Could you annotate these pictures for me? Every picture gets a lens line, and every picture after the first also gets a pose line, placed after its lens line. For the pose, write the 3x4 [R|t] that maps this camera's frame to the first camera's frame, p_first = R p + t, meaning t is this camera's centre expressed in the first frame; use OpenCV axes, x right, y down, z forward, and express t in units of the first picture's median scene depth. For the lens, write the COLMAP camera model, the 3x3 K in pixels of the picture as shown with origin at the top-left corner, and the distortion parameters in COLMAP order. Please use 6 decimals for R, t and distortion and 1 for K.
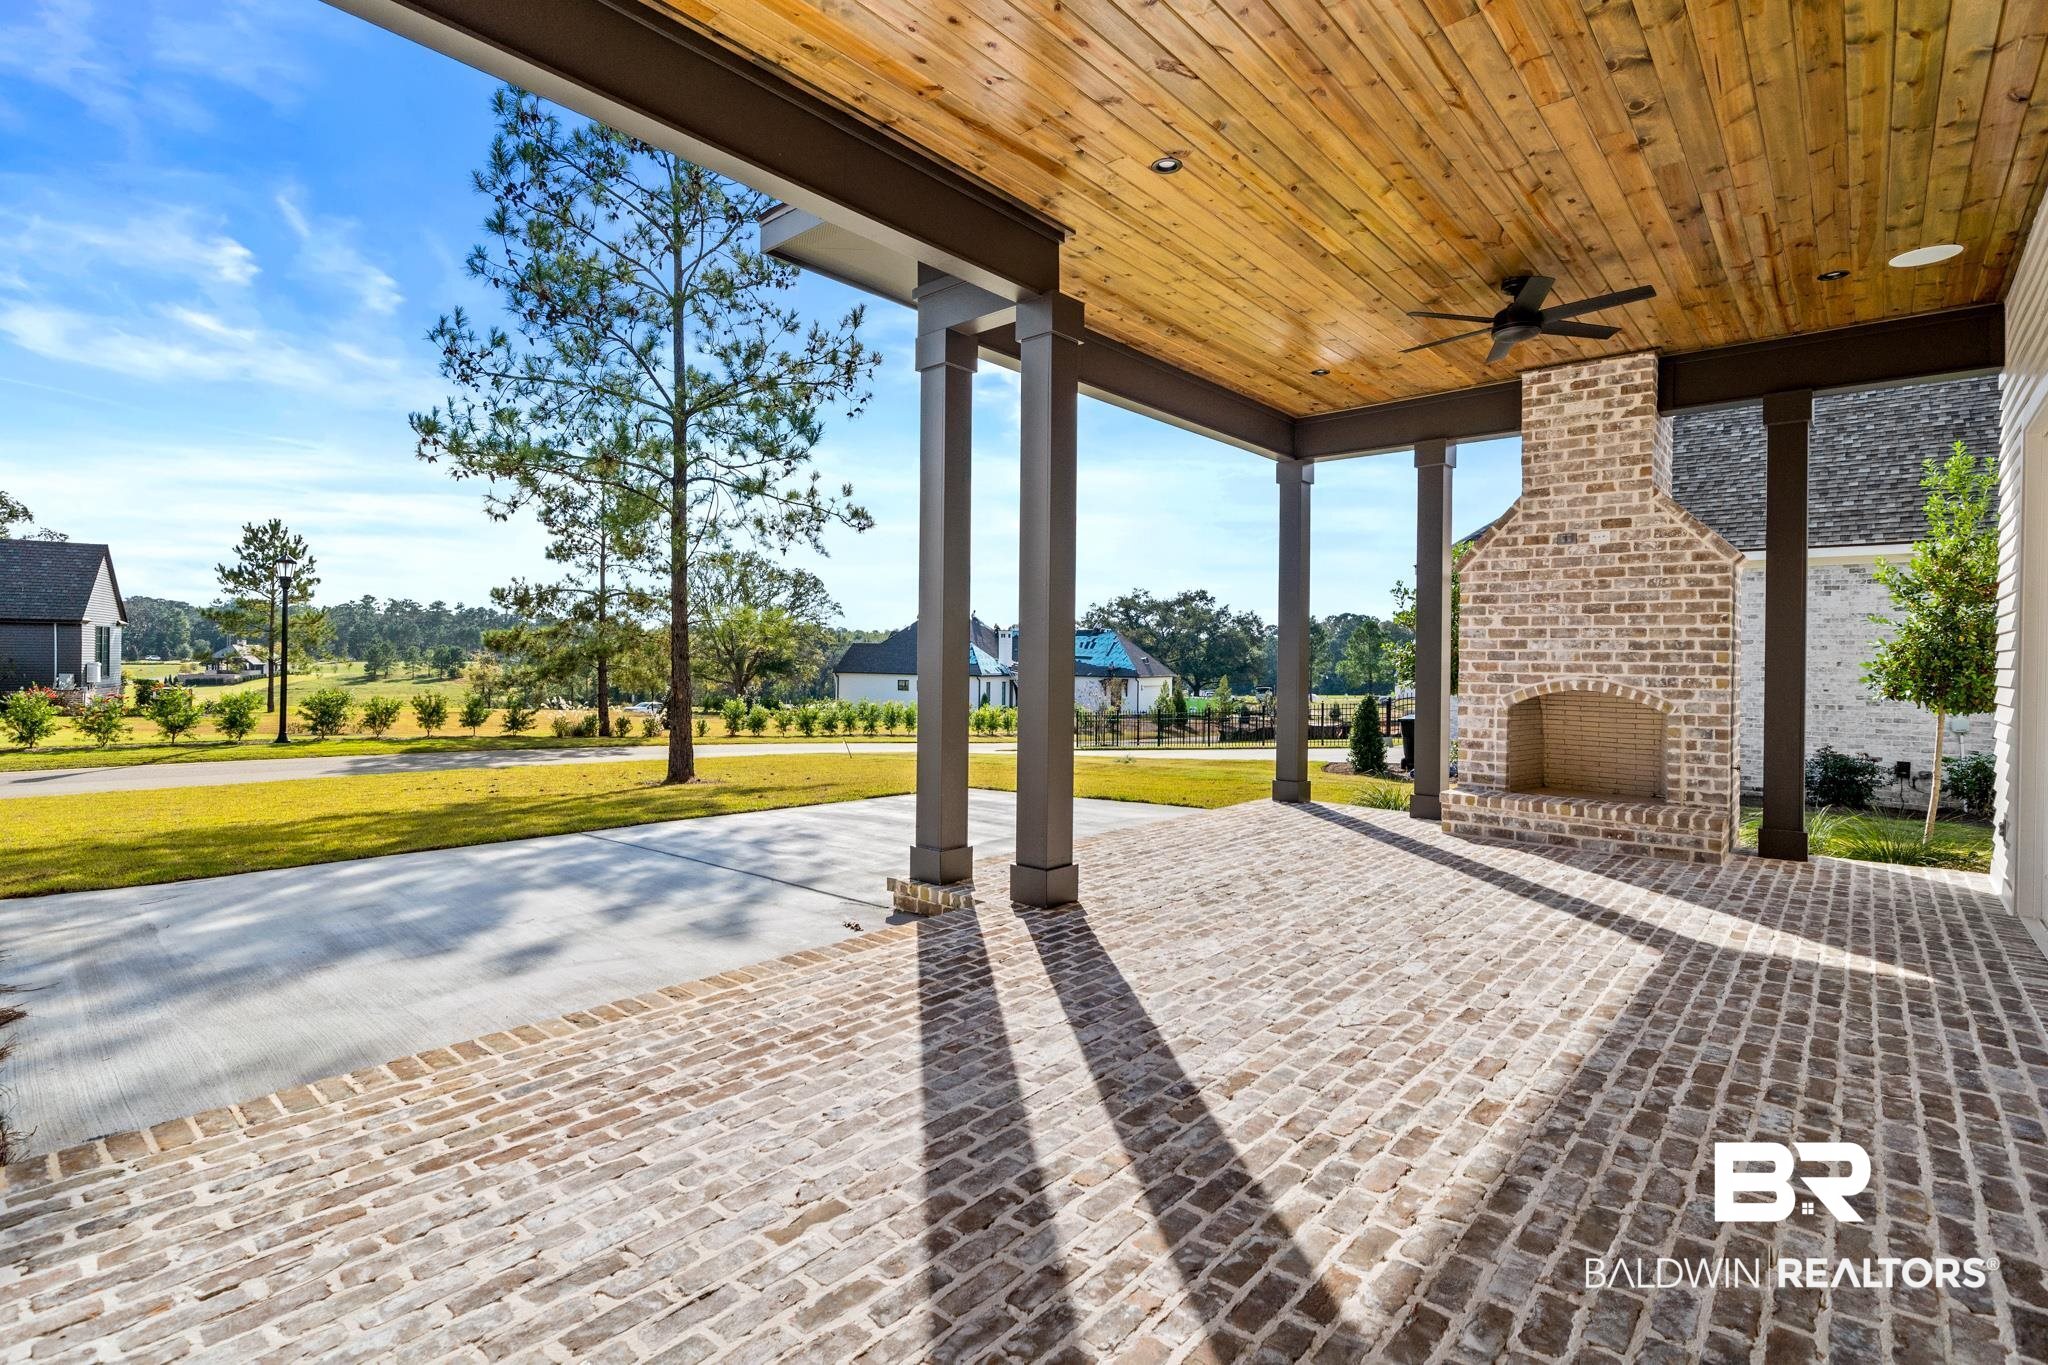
lens RADIAL K [[944.0, 0, 1016.0], [0, 944.0, 660.4], [0, 0, 1]] dist [0.002714, -0.000199]
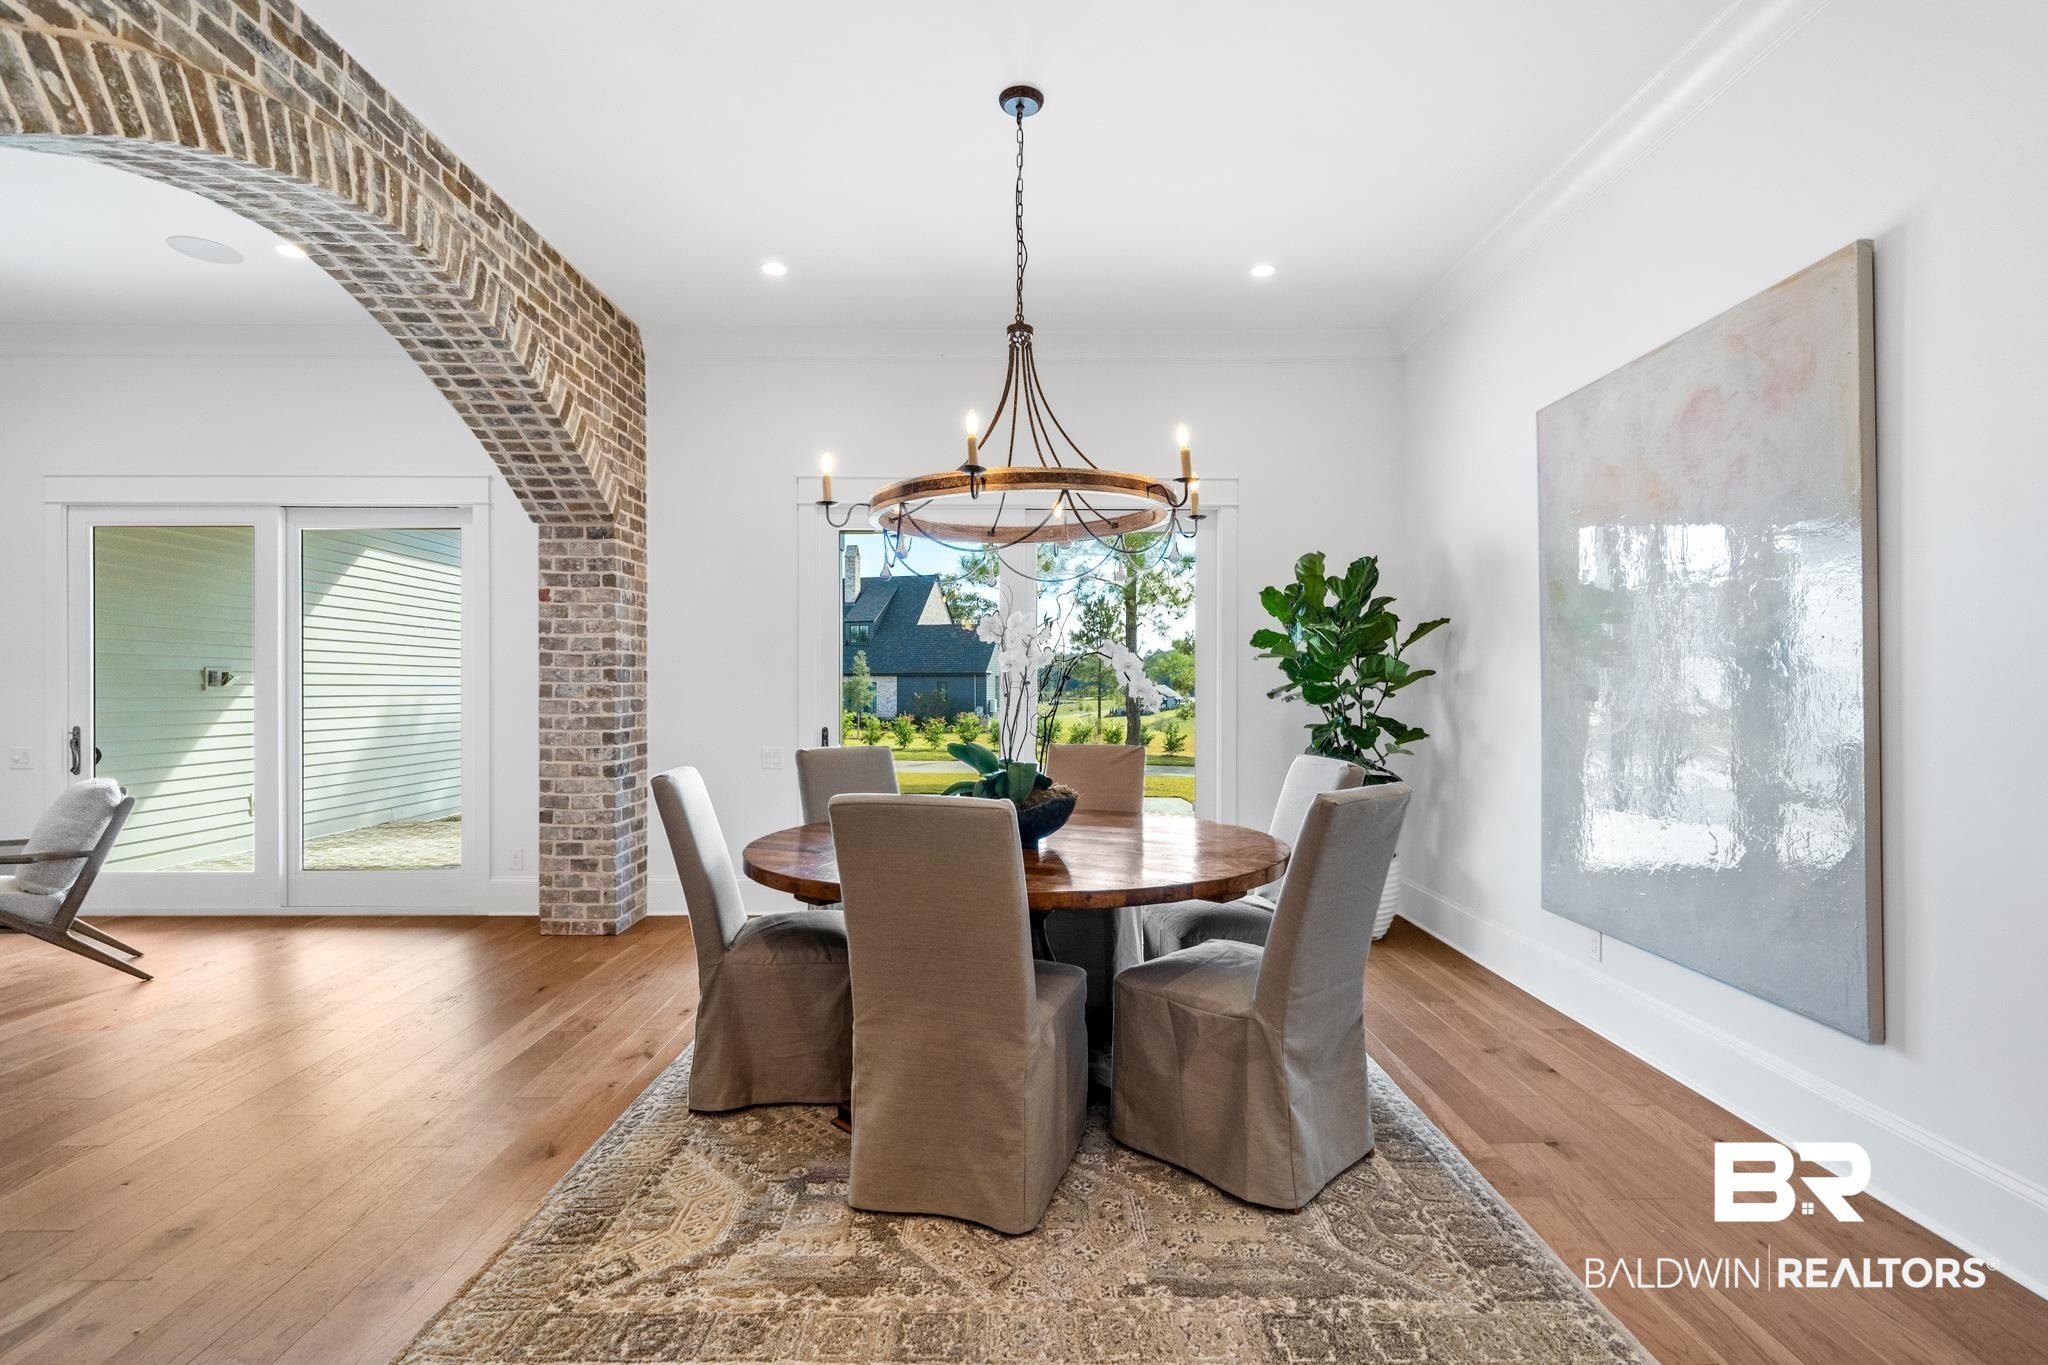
lens RADIAL K [[944.0, 0, 1025.7], [0, 944.0, 688.4], [0, 0, 1]] dist [0.002714, -0.000199]
pose [[0.666669, -0.012121, -0.745255, 1.299236], [0.006685, 0.999925, -0.010283, -0.000023], [0.745324, 0.001873, 0.666700, 0.006245]]
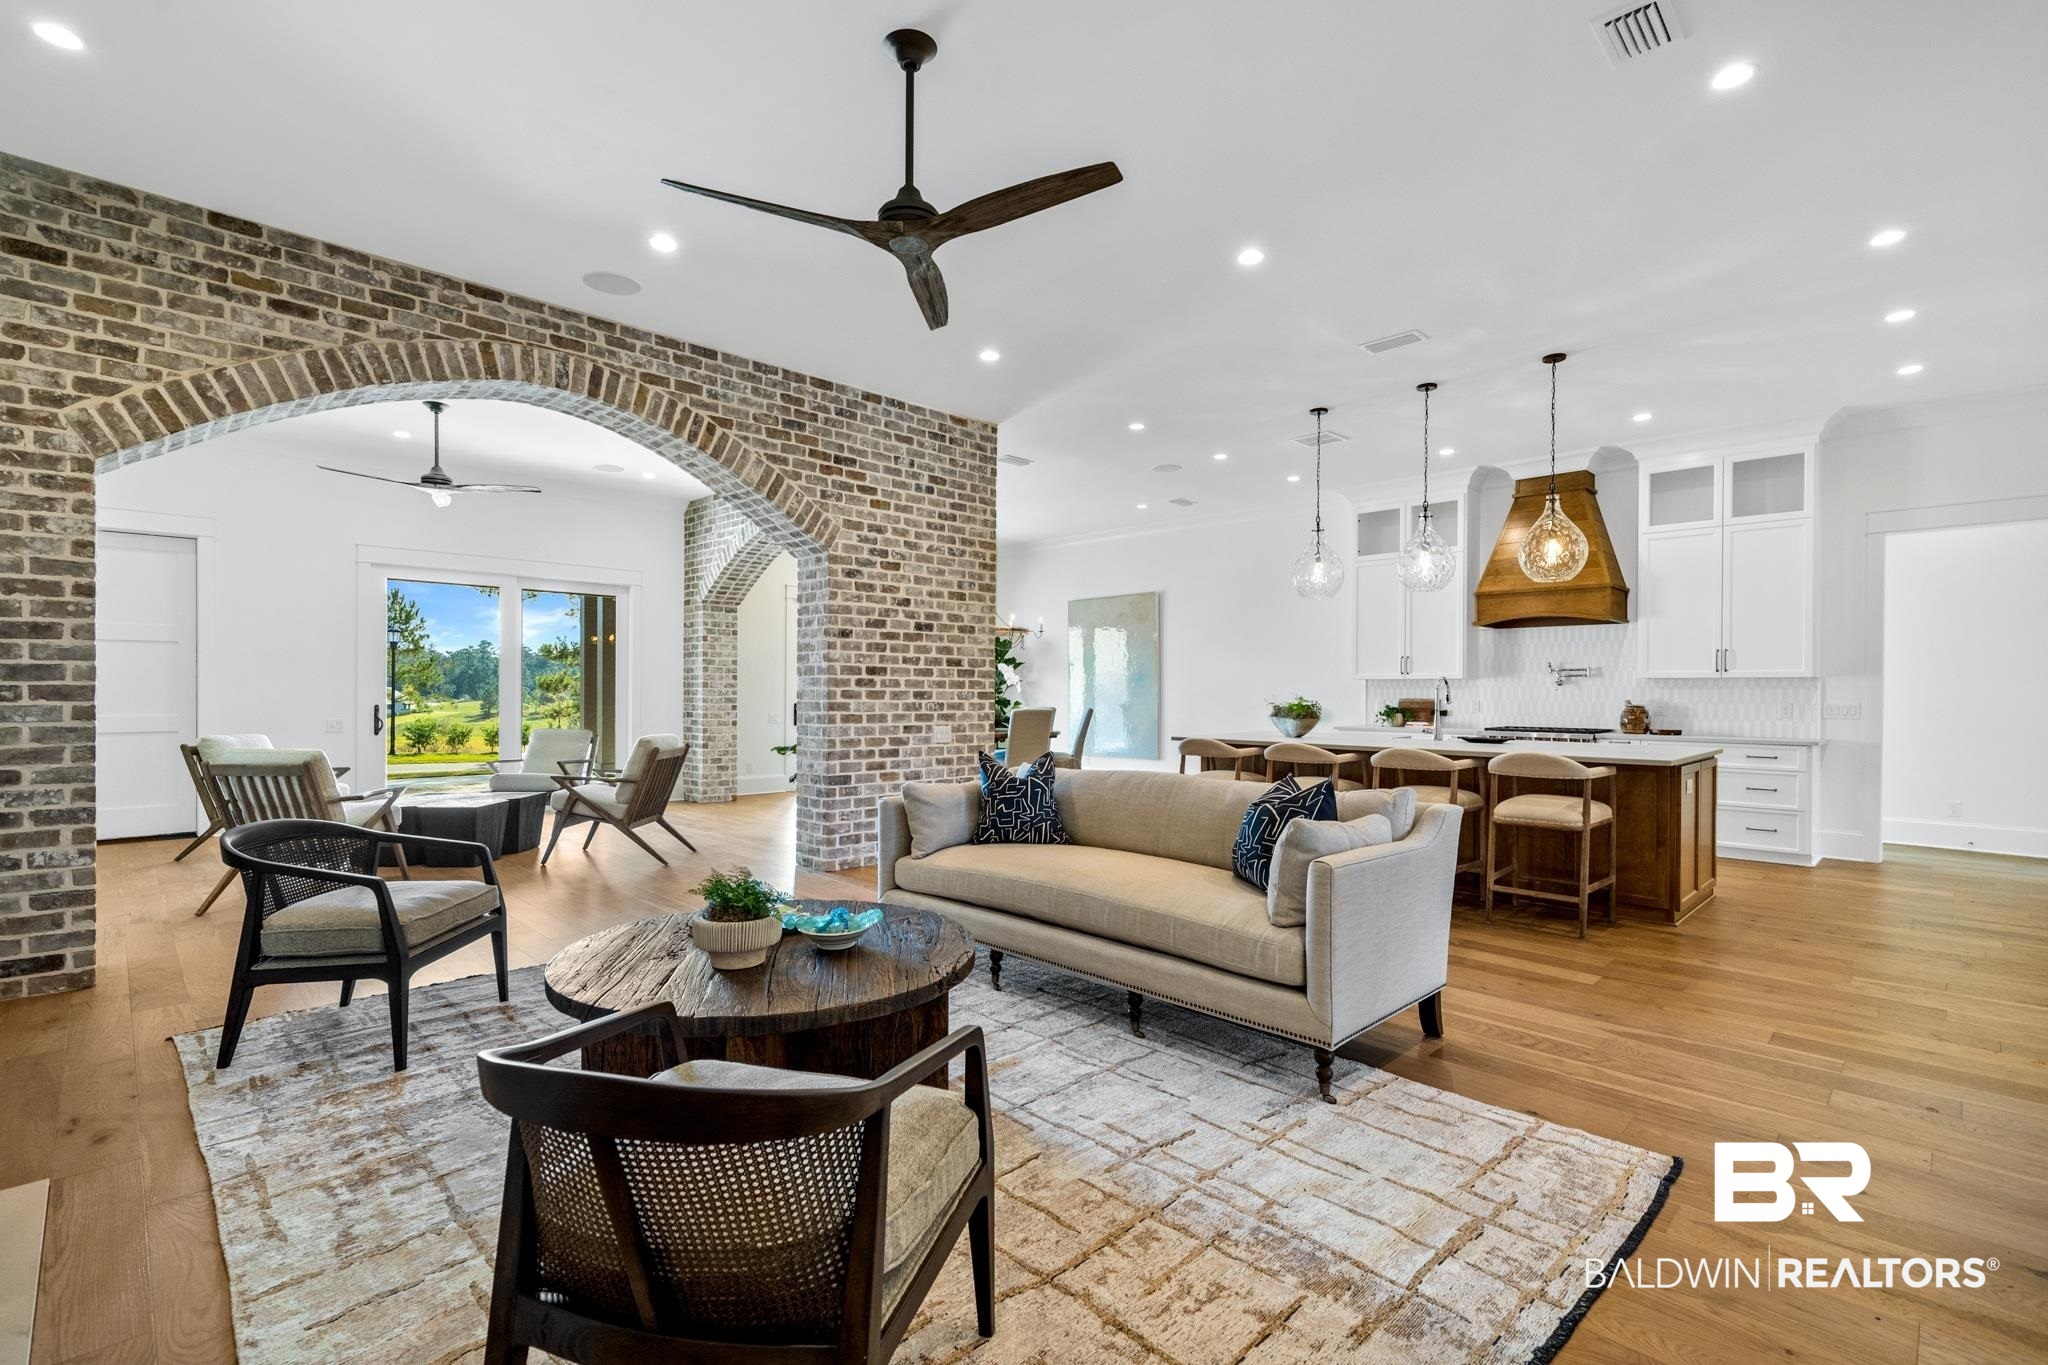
lens RADIAL K [[922.1, 0, 1017.9], [0, 922.1, 694.4], [0, 0, 1]] dist [0.000290, 0.000821]
pose [[0.996888, -0.008442, -0.078372, 1.110805], [0.008363, 0.999964, -0.001334, 0.013788], [0.078380, 0.000675, 0.996923, -1.279321]]
